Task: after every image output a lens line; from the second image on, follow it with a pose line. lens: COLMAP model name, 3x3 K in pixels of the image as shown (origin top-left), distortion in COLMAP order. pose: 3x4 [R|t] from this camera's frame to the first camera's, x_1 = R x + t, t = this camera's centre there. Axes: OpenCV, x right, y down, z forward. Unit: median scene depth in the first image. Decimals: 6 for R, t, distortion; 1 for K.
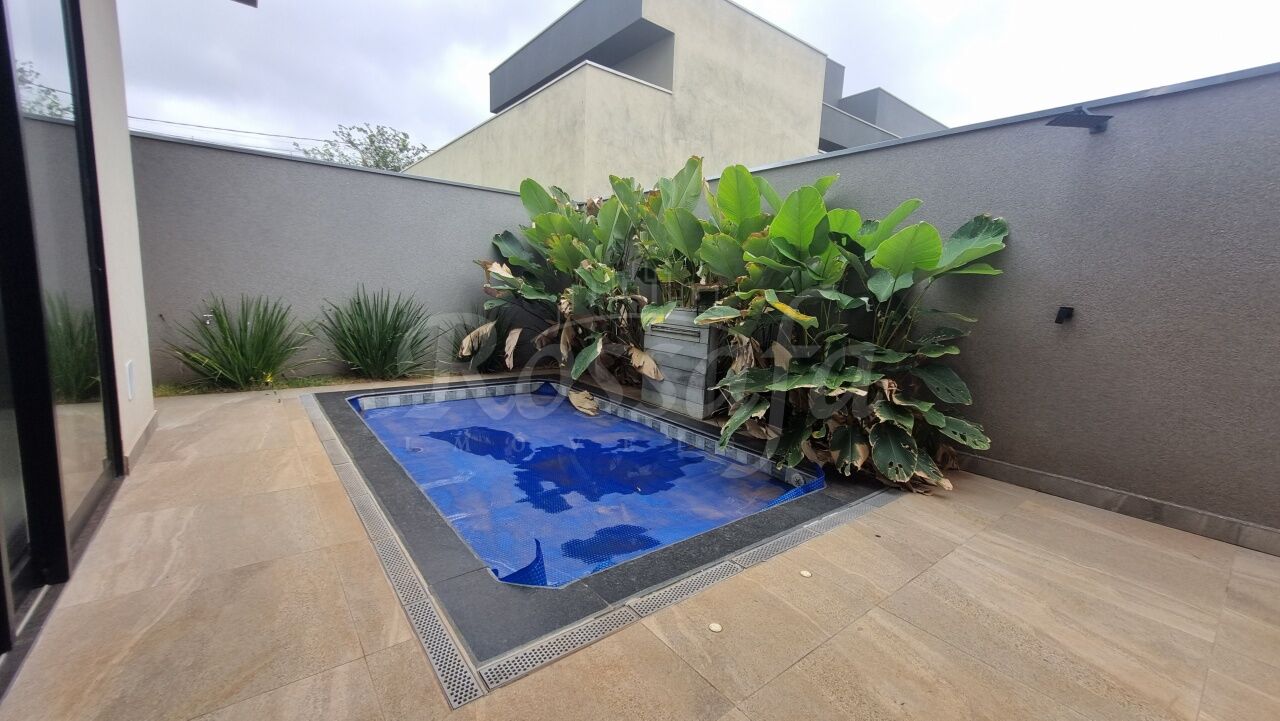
lens RADIAL K [[500.7, 0, 640.4], [0, 500.7, 351.2], [0, 0, 1]] dist [0.006300, -0.000167]
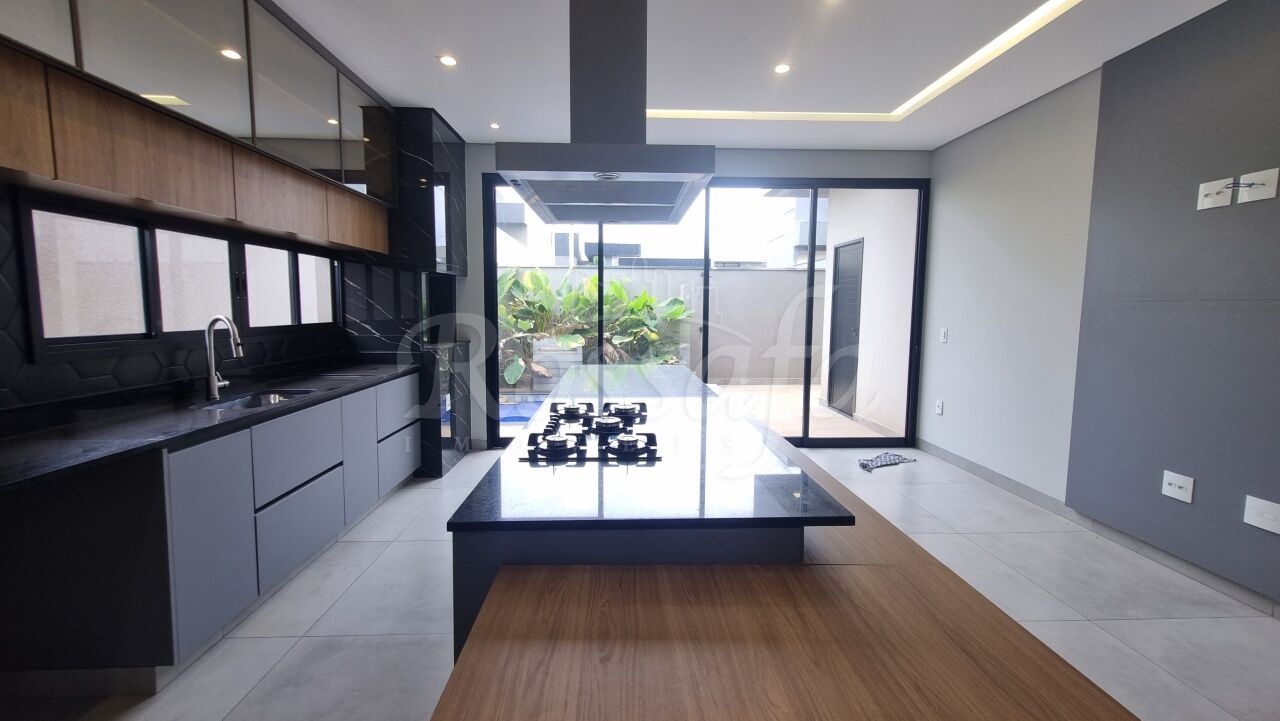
lens RADIAL K [[500.7, 0, 640.4], [0, 500.7, 351.2], [0, 0, 1]] dist [0.006300, -0.000167]
pose [[0.579682, -0.104520, 0.808111, -1.904721], [0.118508, 0.992009, 0.043296, -0.113687], [-0.806179, 0.070670, 0.587436, -0.552572]]
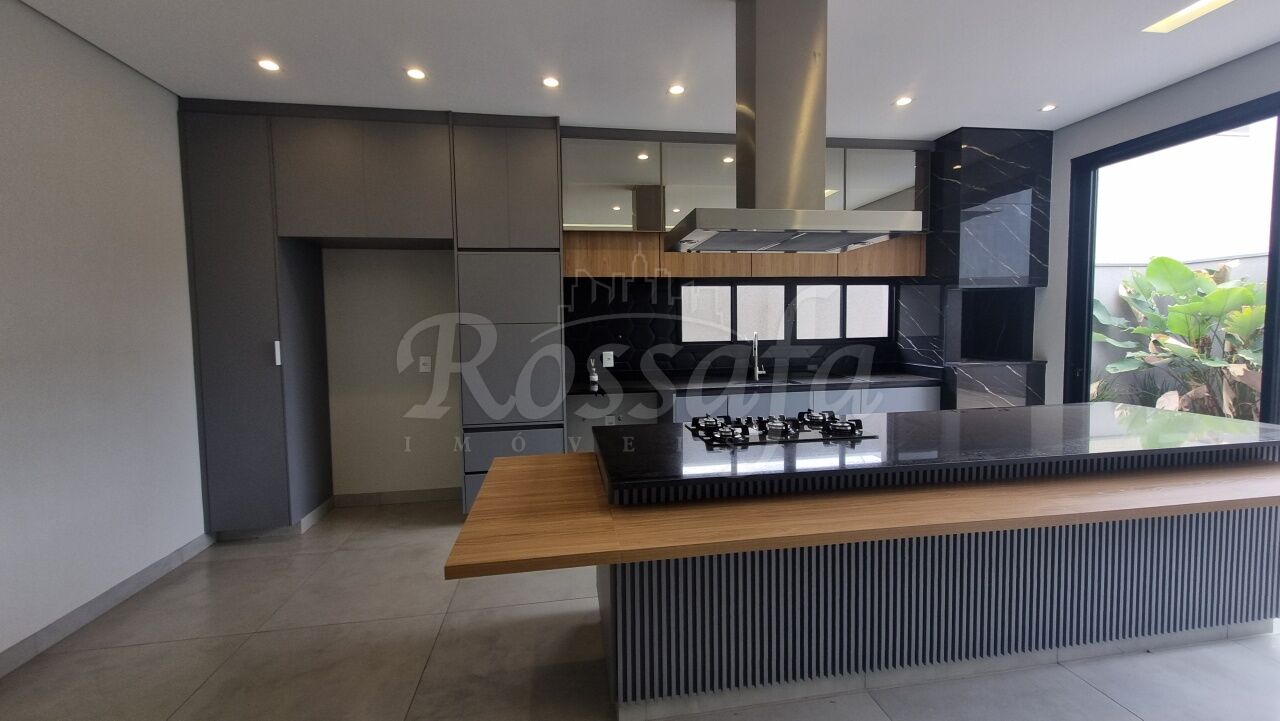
lens RADIAL K [[500.7, 0, 640.4], [0, 500.7, 351.2], [0, 0, 1]] dist [0.006300, -0.000167]
pose [[0.874220, -0.026805, -0.484789, -1.230540], [-0.012539, 0.996896, -0.077731, -0.049082], [0.485367, 0.074033, 0.871170, -0.902347]]
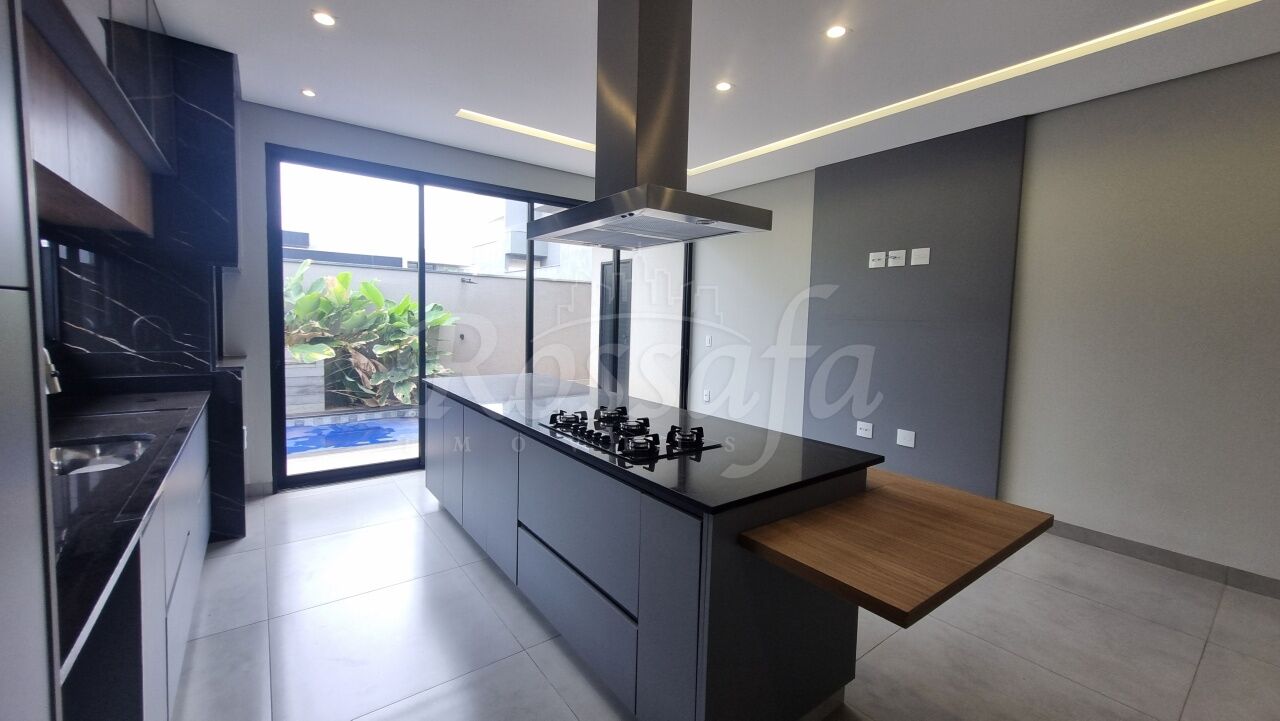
lens RADIAL K [[500.7, 0, 640.4], [0, 500.7, 351.2], [0, 0, 1]] dist [0.006300, -0.000167]
pose [[0.013203, -0.105447, 0.994337, -2.135228], [0.102795, 0.989298, 0.103548, -0.181758], [-0.994615, 0.100846, 0.023901, -0.171584]]
